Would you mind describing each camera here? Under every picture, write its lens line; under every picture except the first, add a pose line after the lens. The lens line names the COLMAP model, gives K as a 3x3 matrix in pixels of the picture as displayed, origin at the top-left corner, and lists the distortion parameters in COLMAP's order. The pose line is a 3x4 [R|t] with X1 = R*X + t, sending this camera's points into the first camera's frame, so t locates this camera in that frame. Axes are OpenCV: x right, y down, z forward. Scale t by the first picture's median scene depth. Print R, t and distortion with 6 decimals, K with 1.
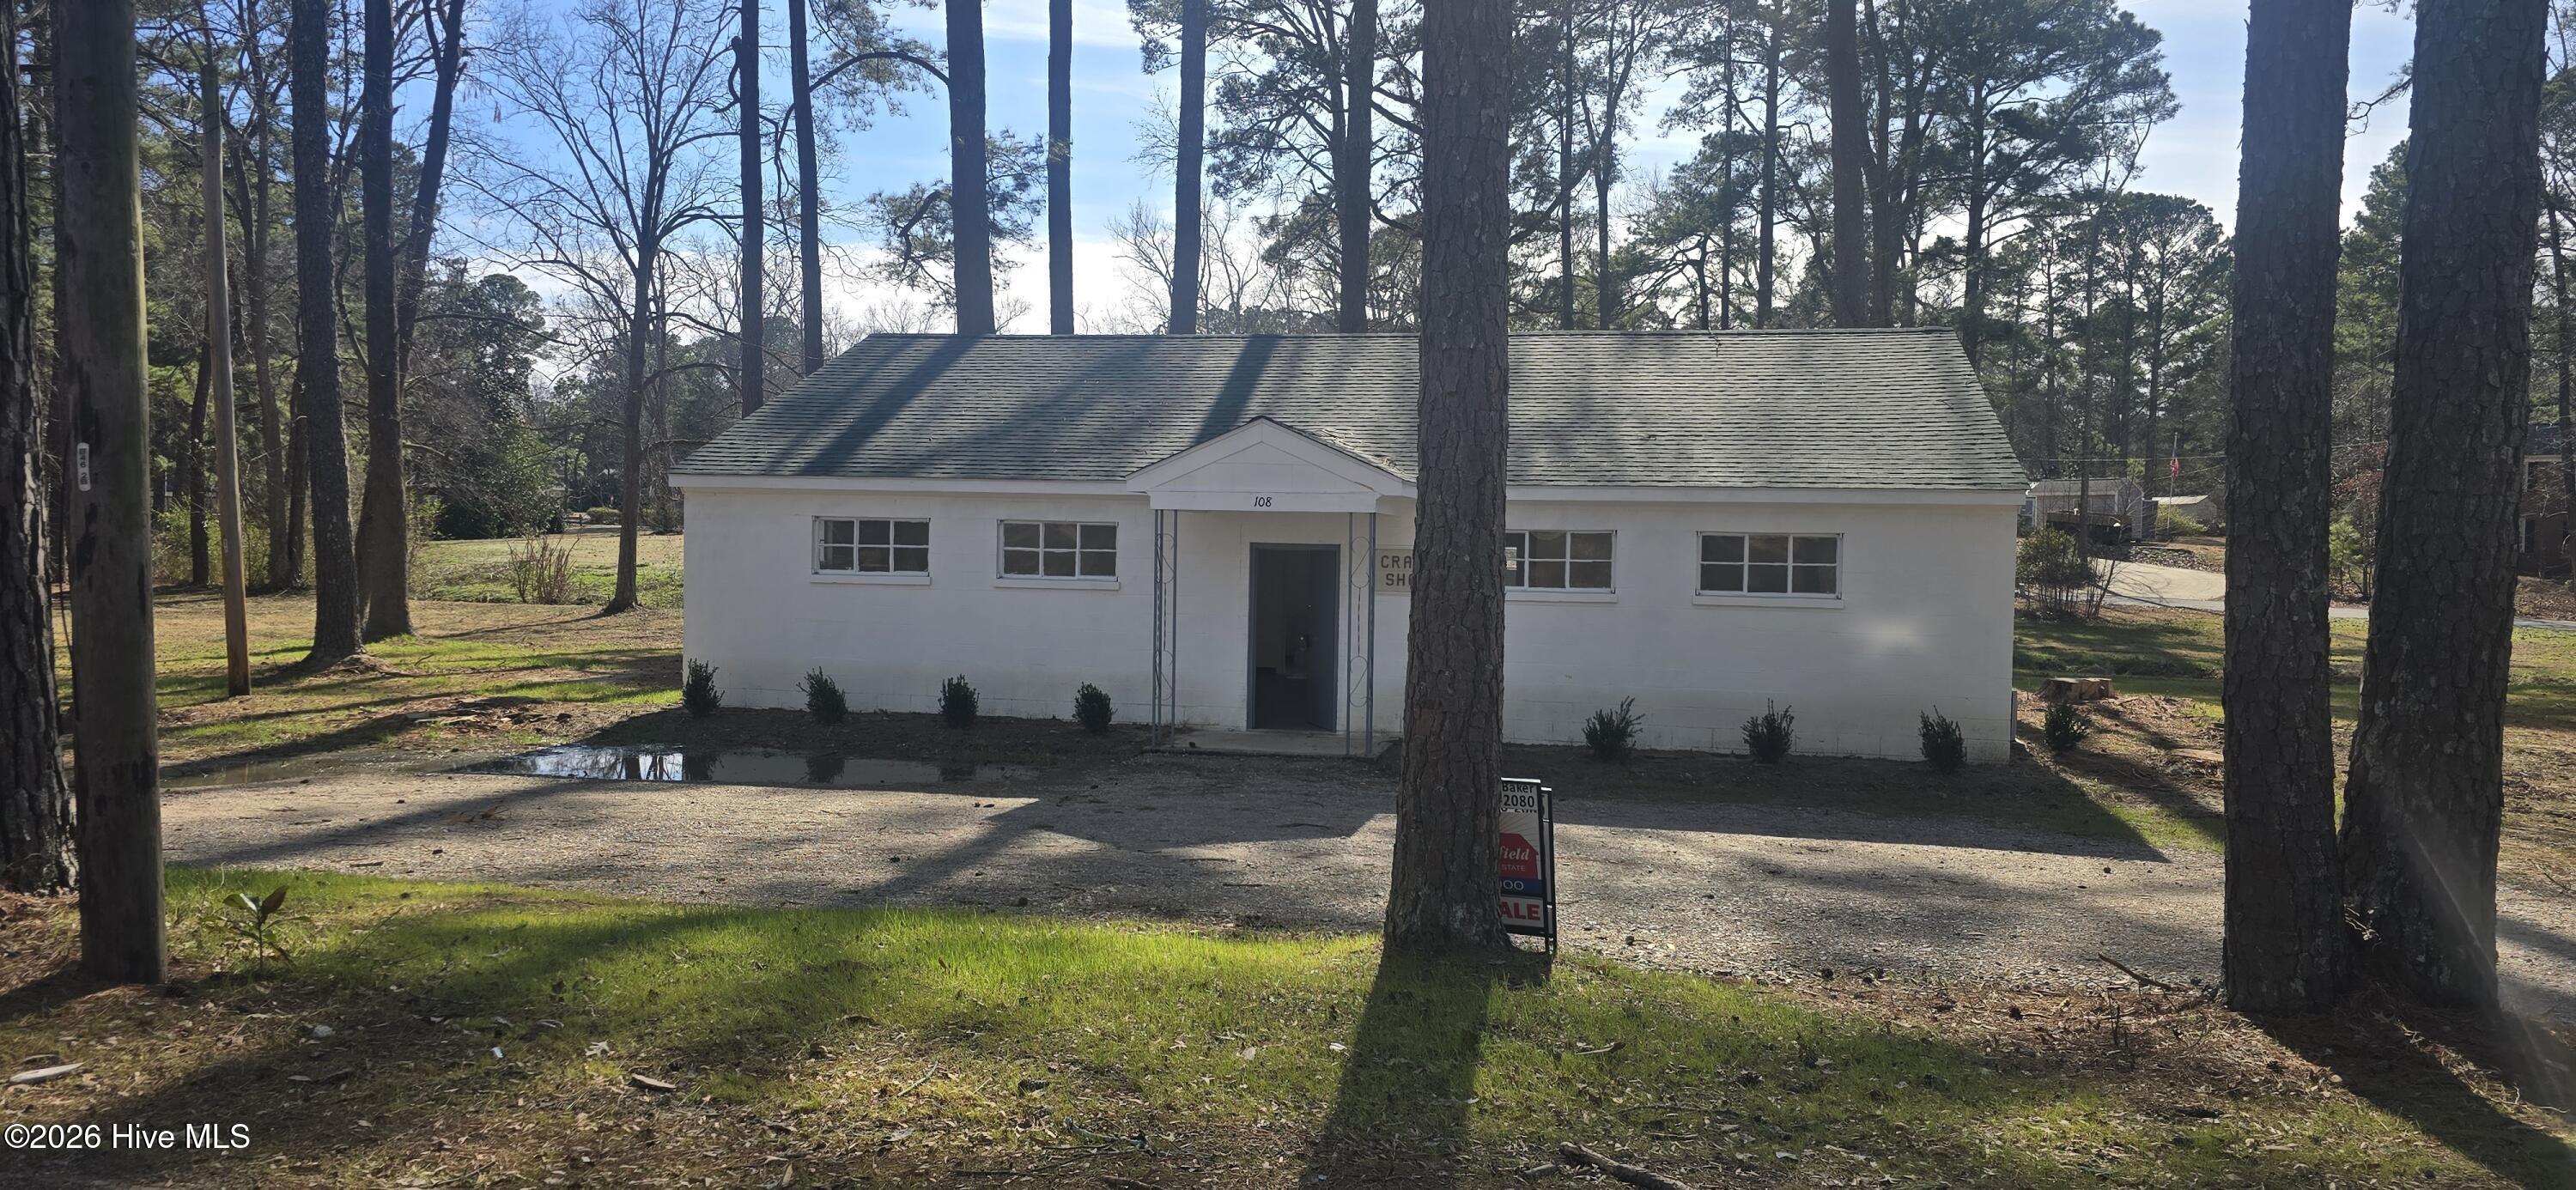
lens RADIAL K [[1720.0, 0, 1278.9], [0, 1720.0, 606.7], [0, 0, 1]] dist [0.060764, -0.059703]
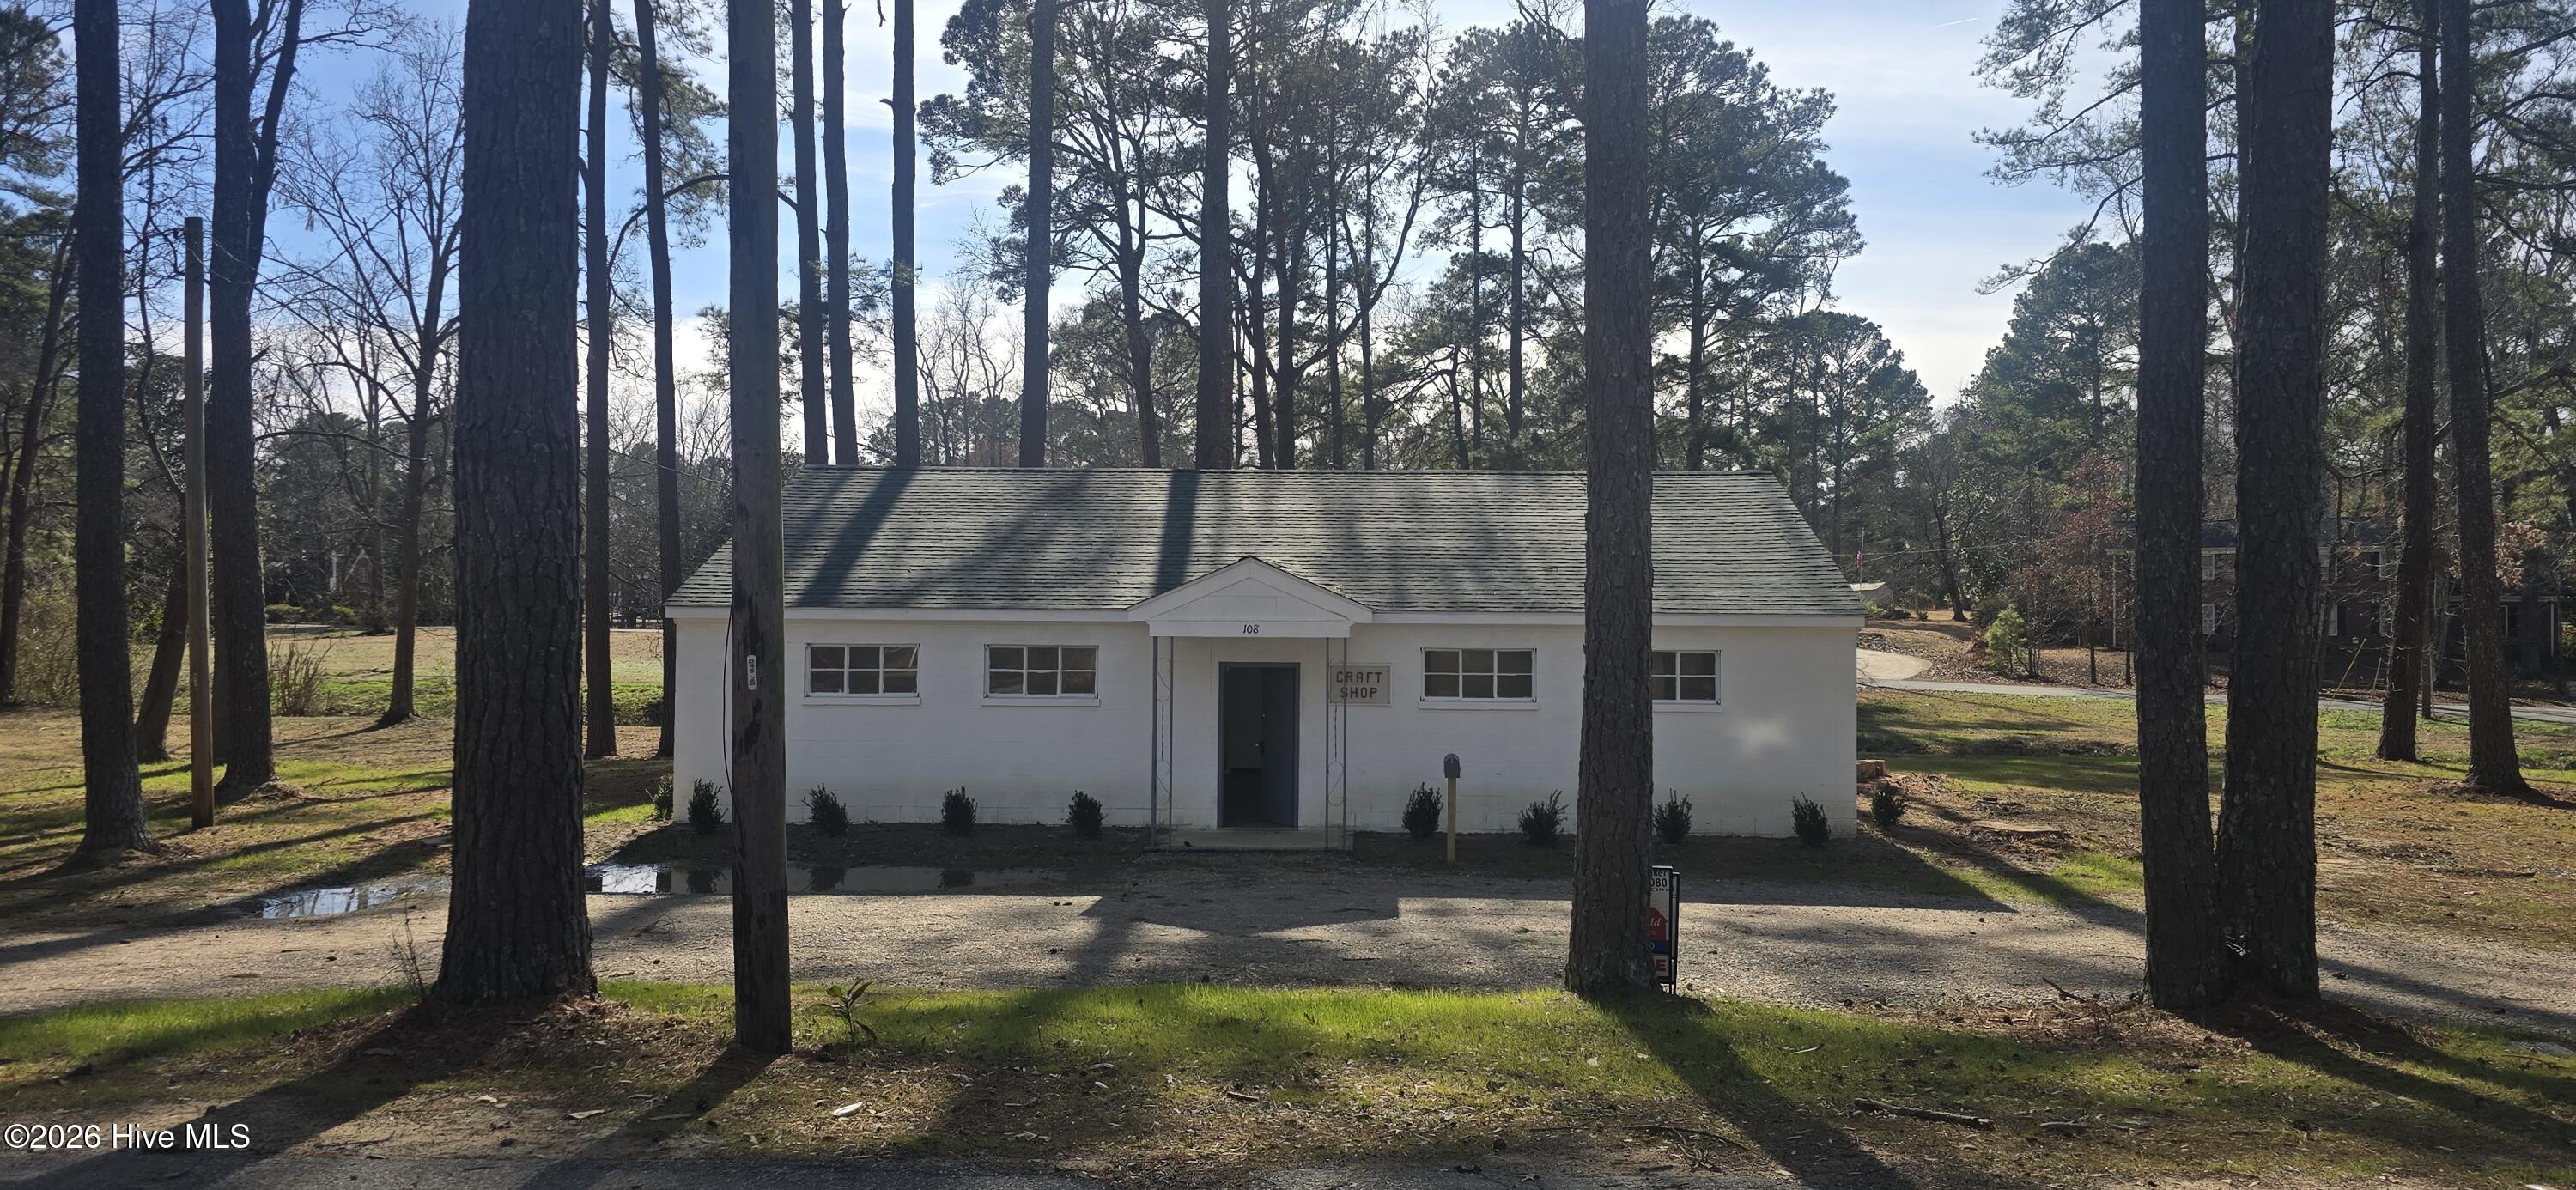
lens RADIAL K [[1723.6, 0, 1297.1], [0, 1723.6, 598.6], [0, 0, 1]] dist [0.086750, -0.102942]
pose [[0.984948, -0.008841, 0.172625, -0.154359], [0.018062, 0.998488, -0.051922, -0.018338], [-0.171905, 0.054259, 0.983618, -0.127470]]
